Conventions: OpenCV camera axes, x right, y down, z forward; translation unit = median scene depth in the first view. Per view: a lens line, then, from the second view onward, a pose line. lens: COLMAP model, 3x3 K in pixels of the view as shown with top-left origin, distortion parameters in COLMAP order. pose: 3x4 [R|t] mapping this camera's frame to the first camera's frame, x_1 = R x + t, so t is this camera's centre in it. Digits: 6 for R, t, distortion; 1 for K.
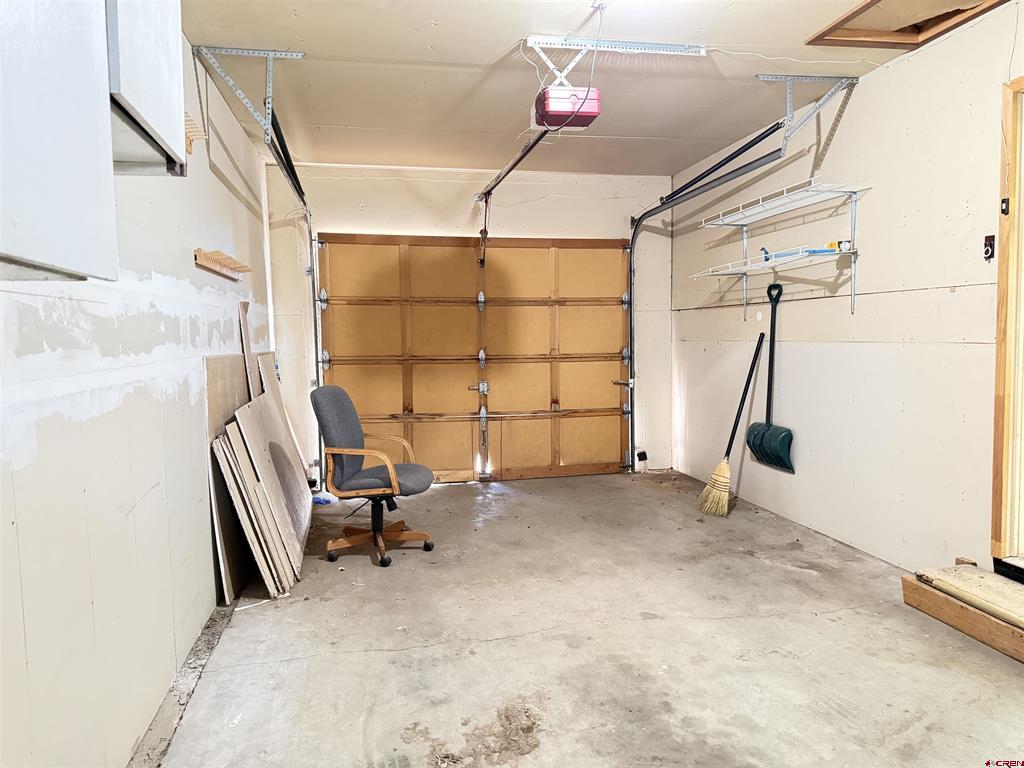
lens RADIAL K [[727.7, 0, 513.2], [0, 727.7, 386.1], [0, 0, 1]] dist [0.009713, 0.000870]
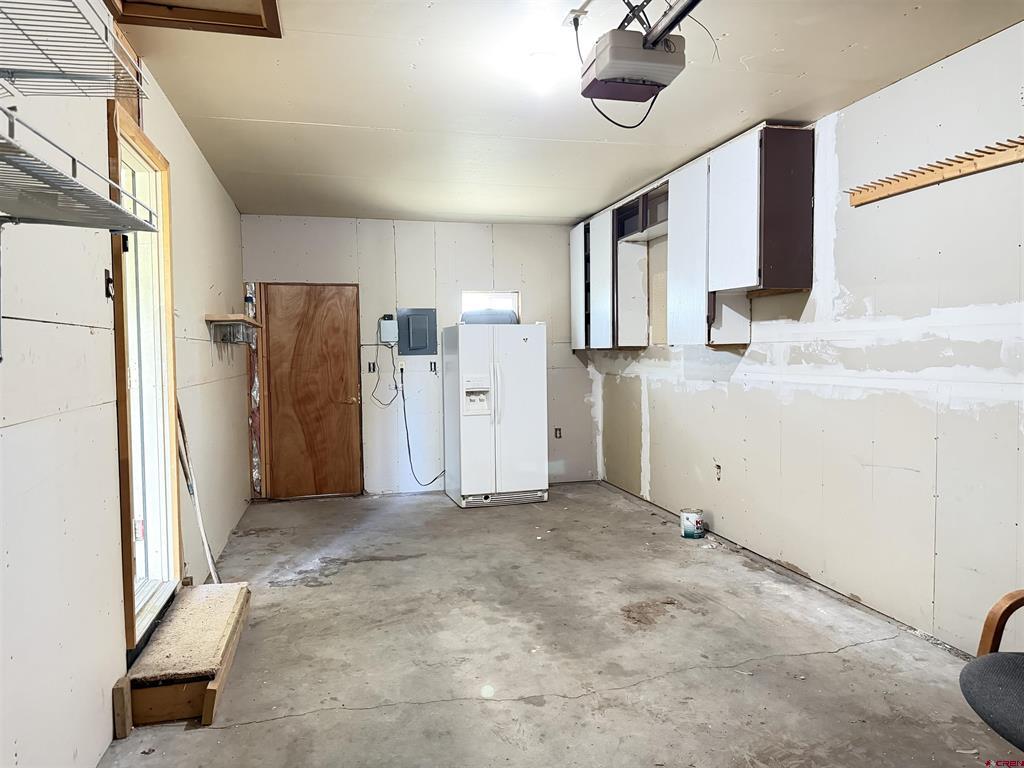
lens RADIAL K [[727.7, 0, 508.5], [0, 727.7, 383.6], [0, 0, 1]] dist [0.009713, 0.000870]
pose [[-0.998722, 0.033398, -0.037945, 0.282212], [0.028560, 0.992171, 0.121577, -0.194690], [0.041709, 0.120338, -0.991856, 2.146399]]
